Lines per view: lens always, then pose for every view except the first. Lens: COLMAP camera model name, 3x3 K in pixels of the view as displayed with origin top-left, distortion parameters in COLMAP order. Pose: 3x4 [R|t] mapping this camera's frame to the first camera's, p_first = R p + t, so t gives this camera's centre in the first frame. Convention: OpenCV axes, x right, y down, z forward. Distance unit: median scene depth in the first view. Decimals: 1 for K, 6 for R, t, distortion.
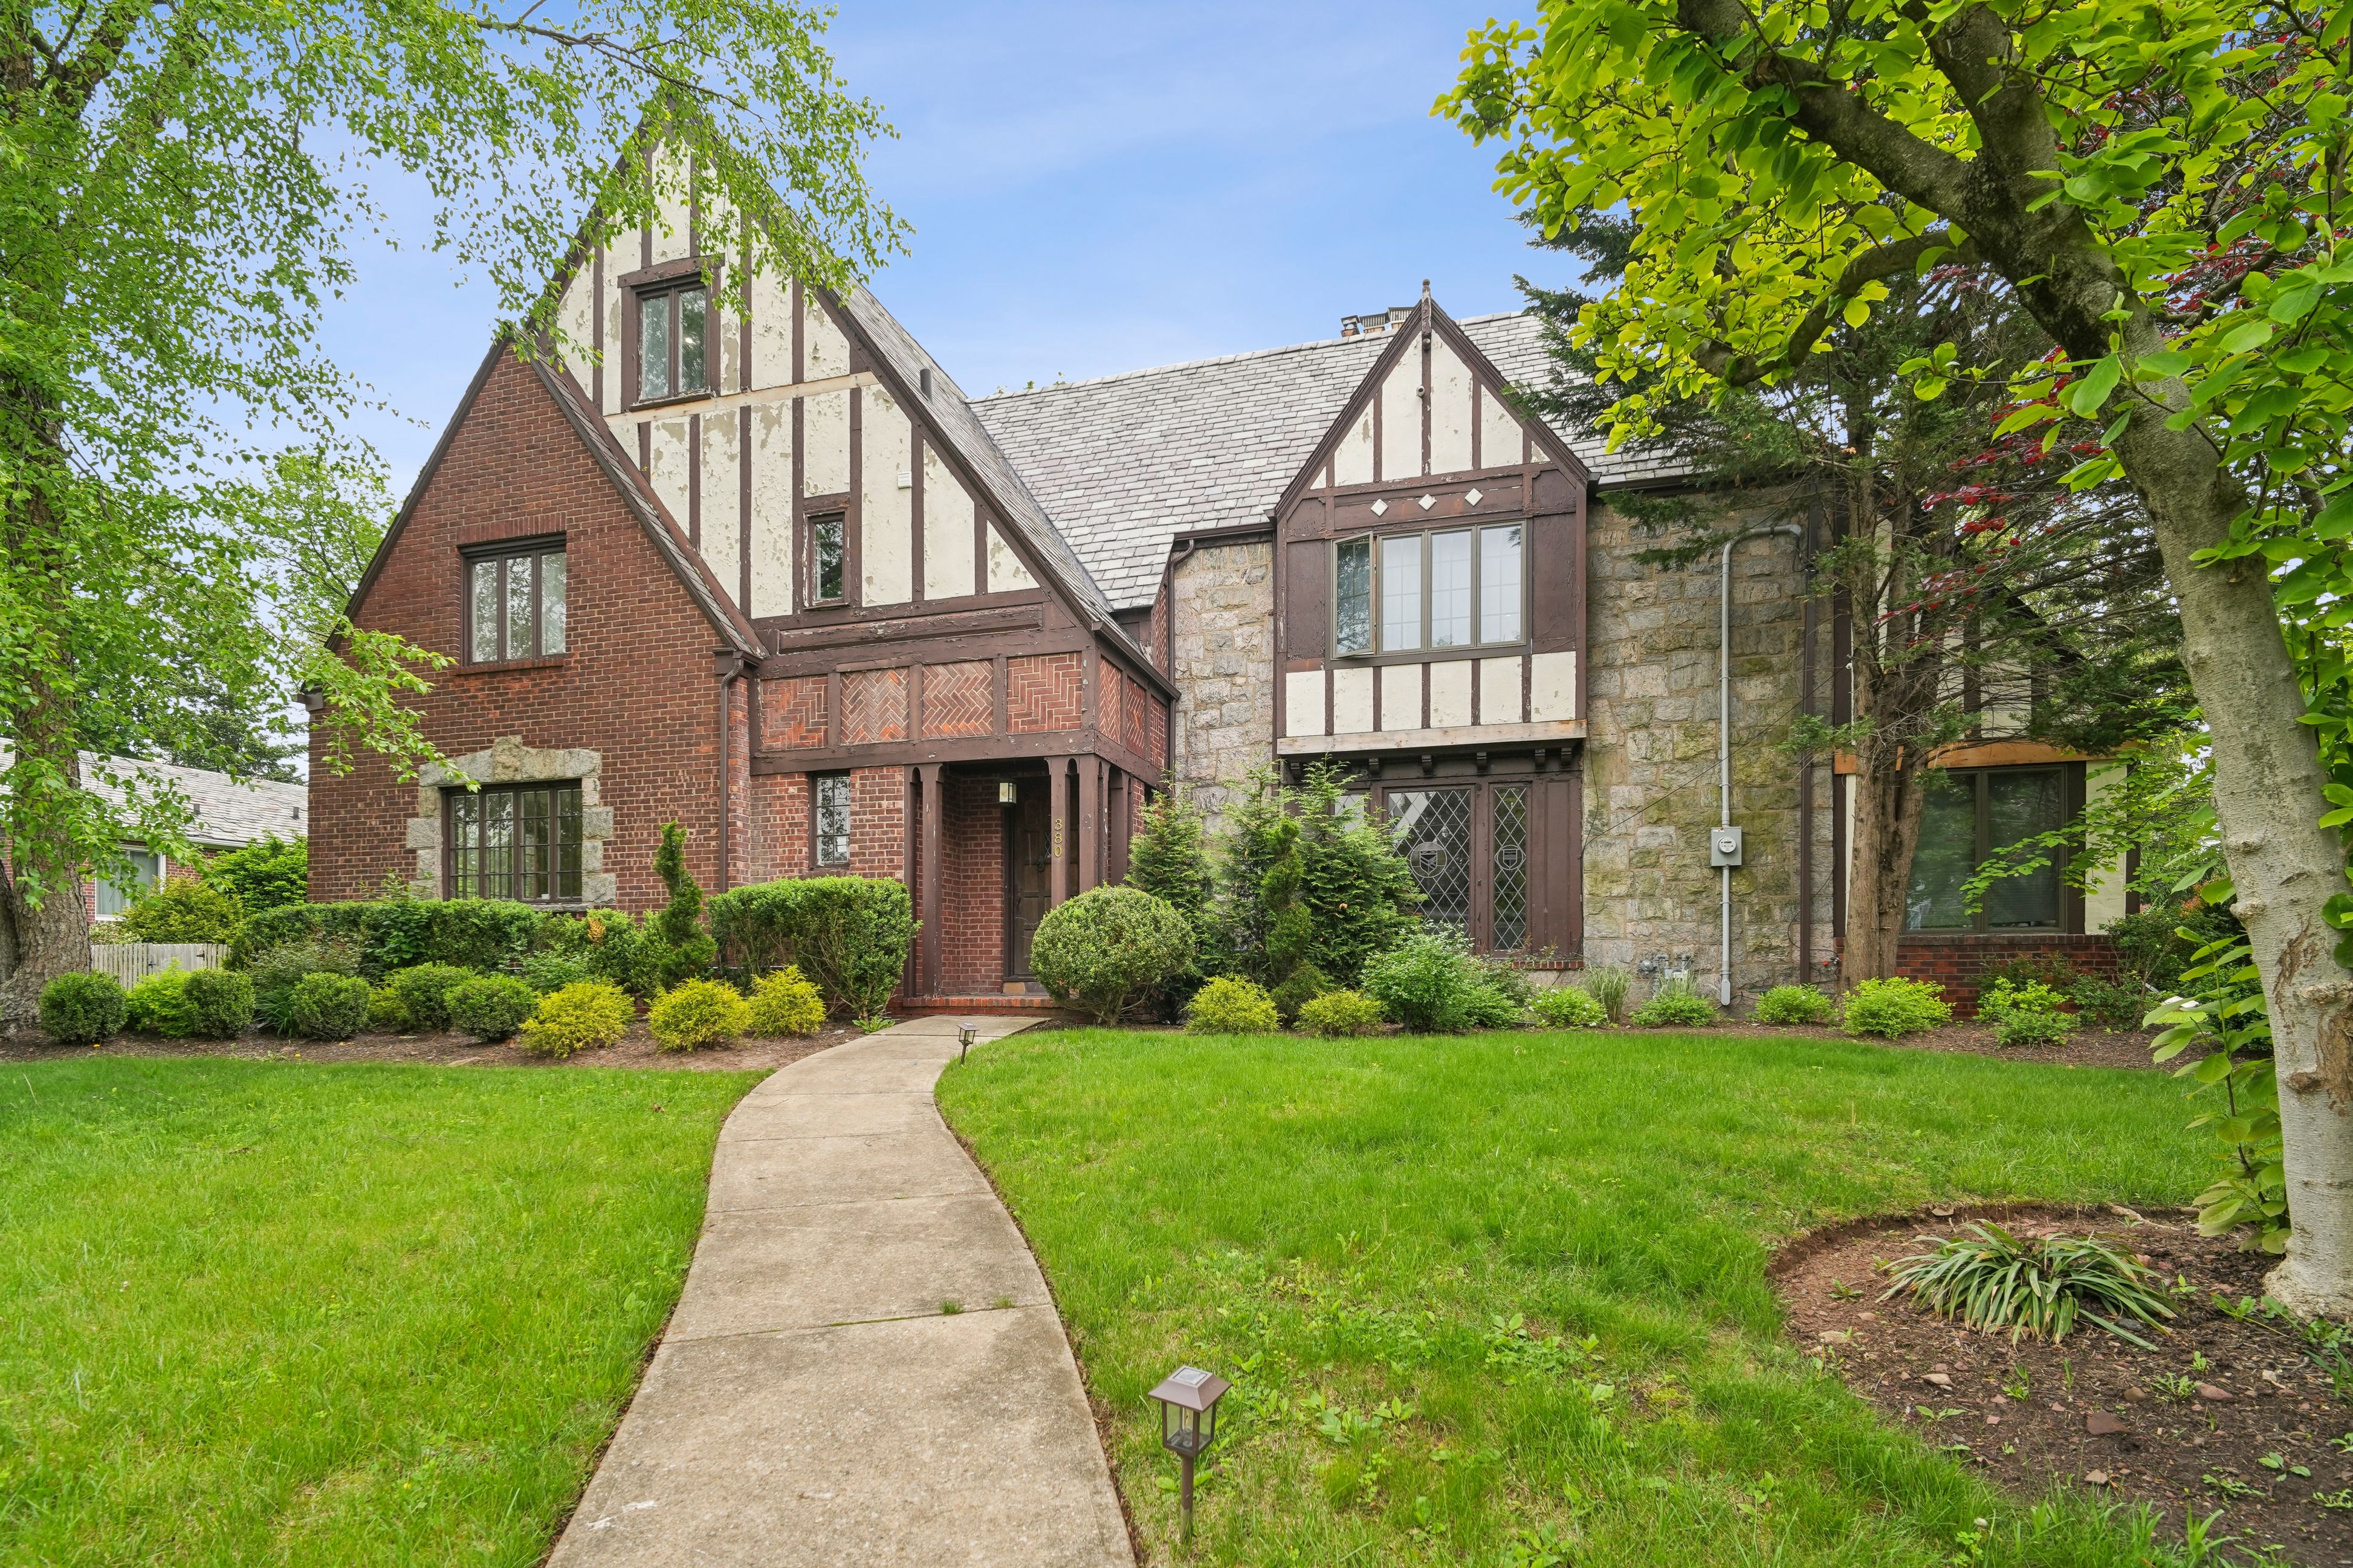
lens RADIAL K [[1127.9, 0, 1184.4], [0, 1127.9, 777.6], [0, 0, 1]] dist [0.002404, -0.000561]
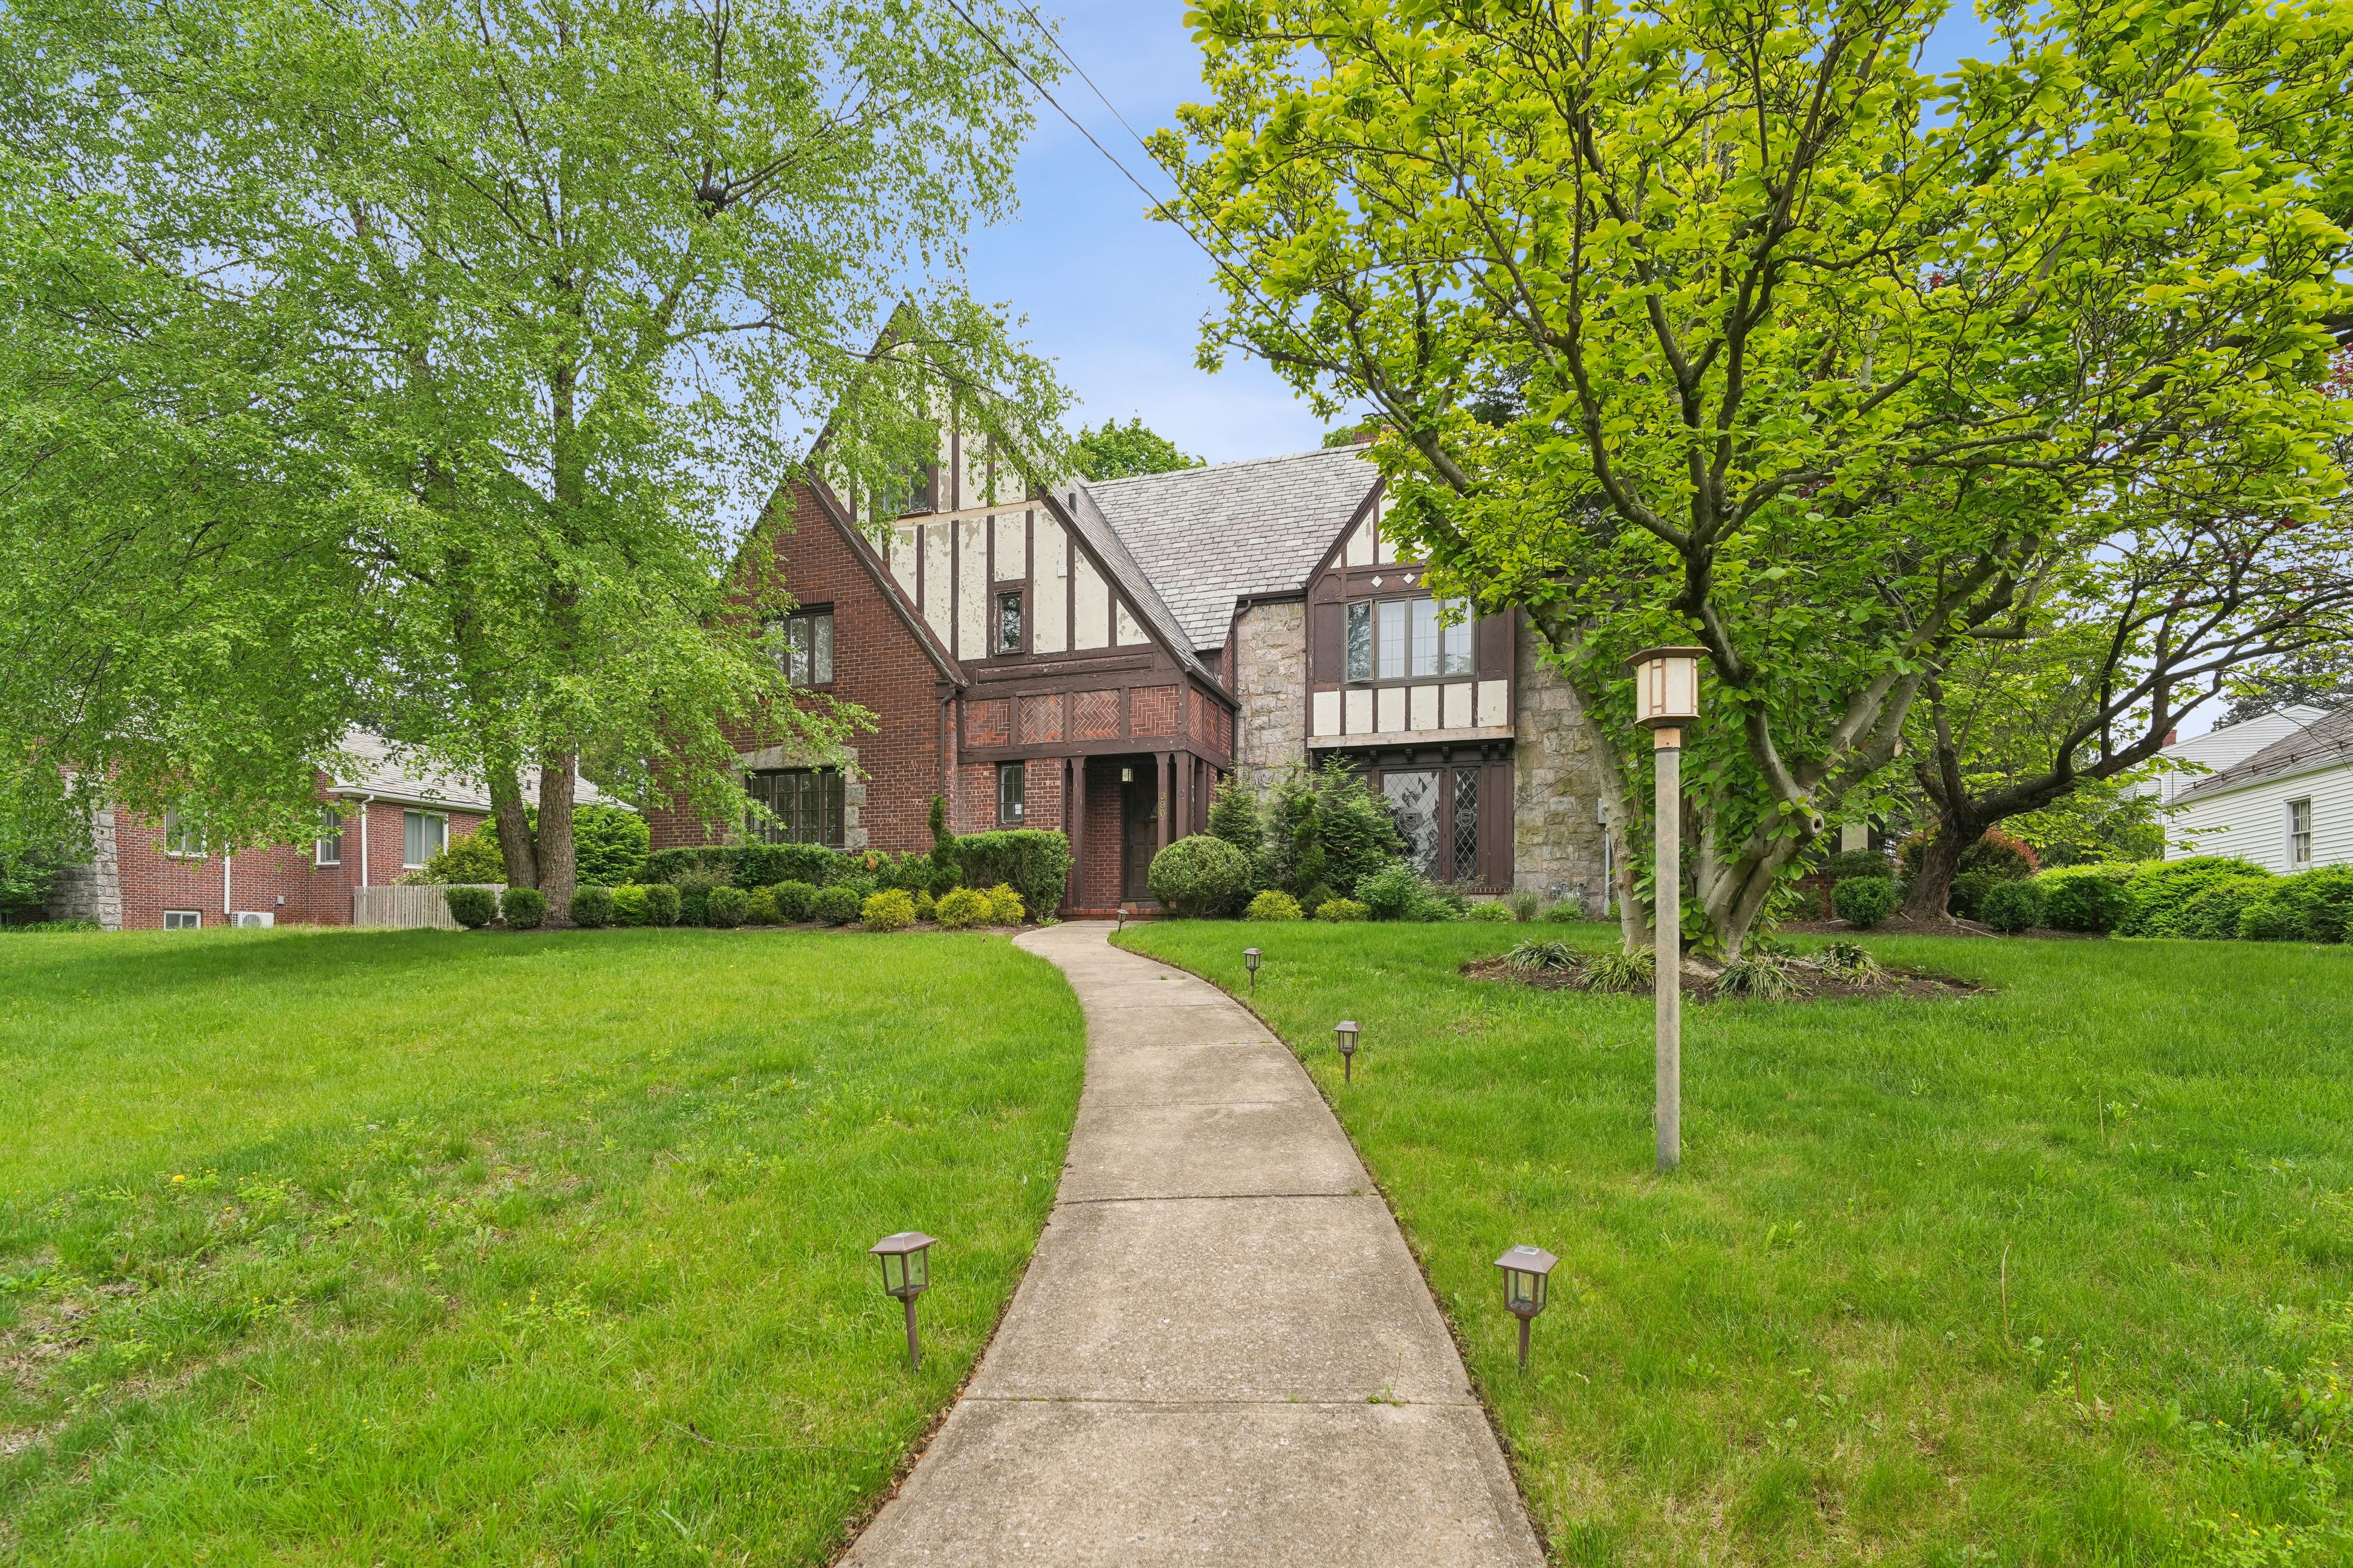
lens RADIAL K [[1089.4, 0, 1168.1], [0, 1089.4, 851.7], [0, 0, 1]] dist [0.000764, -0.000089]
pose [[0.997899, 0.002245, -0.064754, -0.007239], [0.004009, 0.995346, 0.096283, -0.025423], [0.064669, -0.096340, 0.993245, -0.471519]]
